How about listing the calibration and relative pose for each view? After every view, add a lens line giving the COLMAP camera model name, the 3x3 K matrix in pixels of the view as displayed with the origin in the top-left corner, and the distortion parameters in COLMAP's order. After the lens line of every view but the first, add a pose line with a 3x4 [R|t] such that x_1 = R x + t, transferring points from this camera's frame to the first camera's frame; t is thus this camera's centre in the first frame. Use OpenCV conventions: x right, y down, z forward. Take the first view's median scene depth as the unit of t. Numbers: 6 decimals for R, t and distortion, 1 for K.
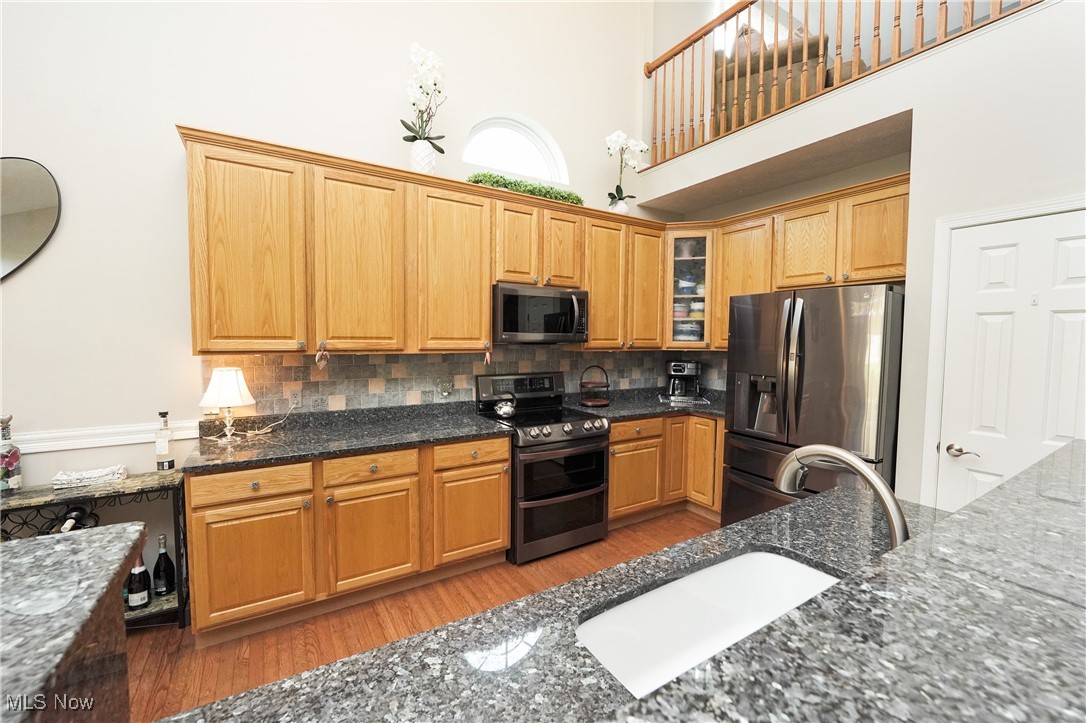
lens RADIAL K [[441.0, 0, 548.1], [0, 441.0, 360.3], [0, 0, 1]] dist [-0.004050, -0.000770]
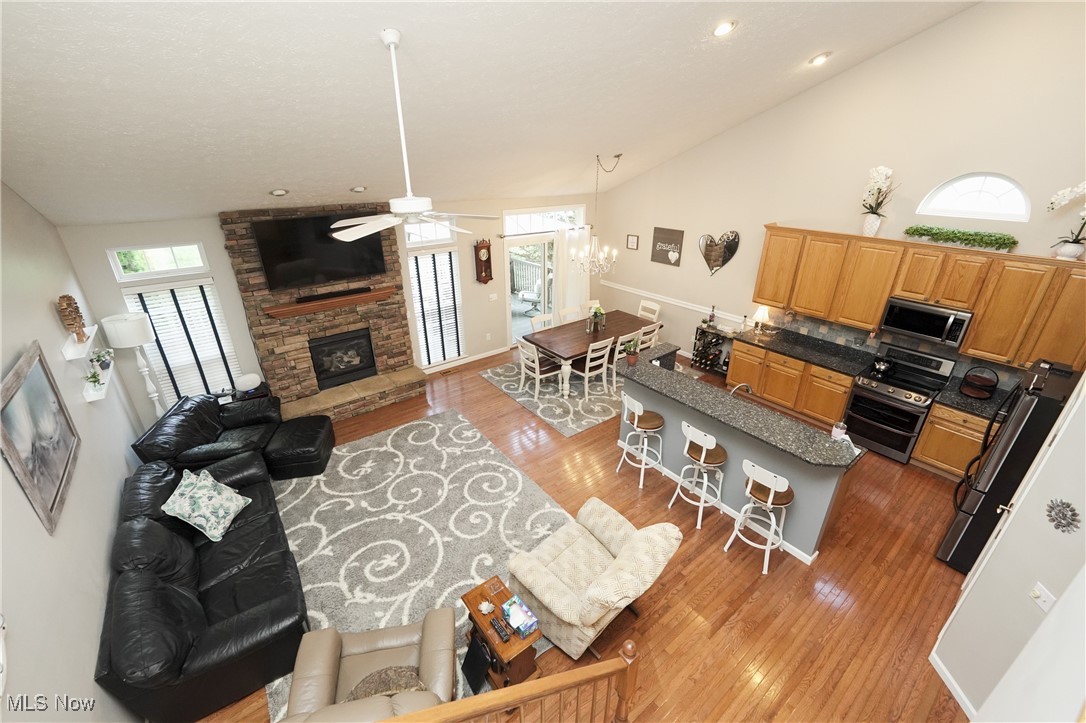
lens RADIAL K [[441.0, 0, 541.4], [0, 441.0, 358.0], [0, 0, 1]] dist [-0.004050, -0.000770]
pose [[0.104105, 0.401078, -0.910109, 1.474668], [-0.052939, 0.916019, 0.397627, -0.594888], [0.993156, 0.006785, 0.116594, -0.591324]]
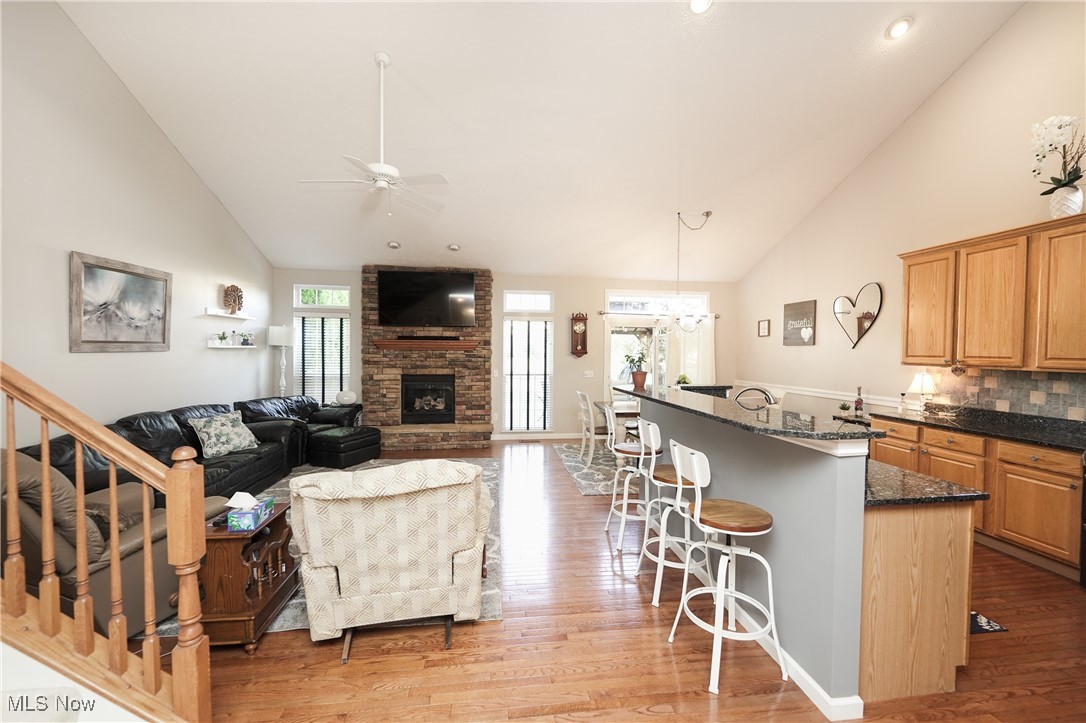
lens RADIAL K [[441.0, 0, 545.3], [0, 441.0, 359.2], [0, 0, 1]] dist [-0.004050, -0.000770]
pose [[-0.413362, 0.007326, -0.910537, 1.303464], [-0.064545, 0.997216, 0.037325, -0.005282], [0.908276, 0.074200, -0.411738, 0.266513]]
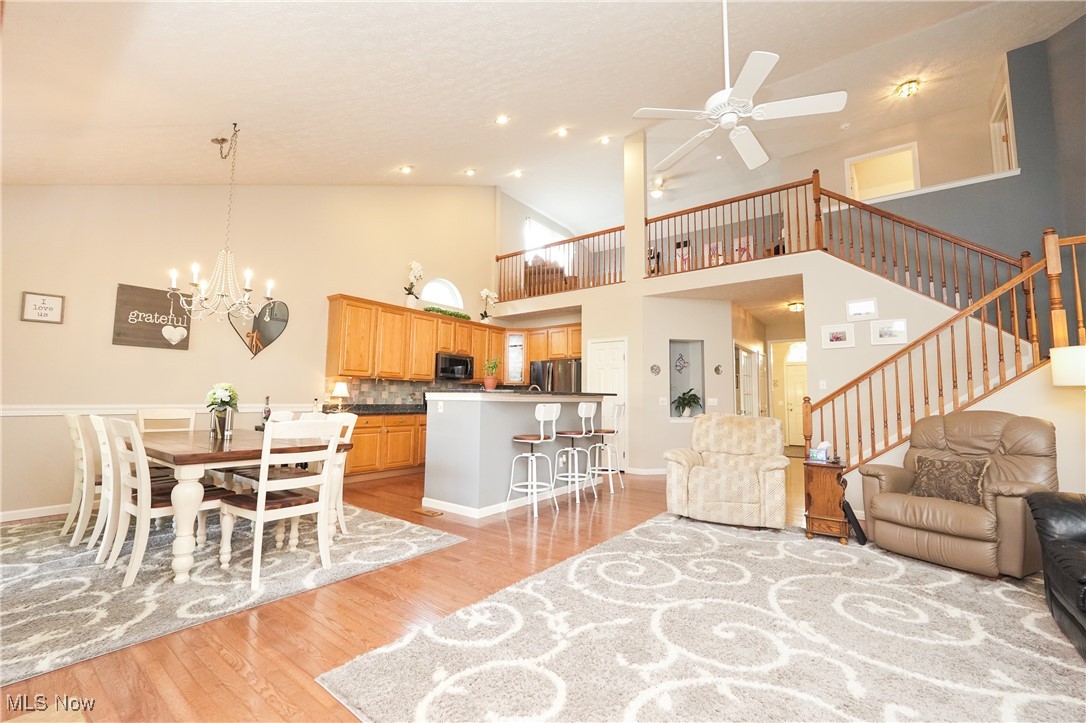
lens RADIAL K [[441.0, 0, 544.2], [0, 441.0, 364.2], [0, 0, 1]] dist [-0.004050, -0.000770]
pose [[0.934065, 0.033028, 0.355572, -0.448752], [0.013881, 0.991603, -0.128571, 0.214599], [-0.356833, 0.125029, 0.925764, -1.488832]]
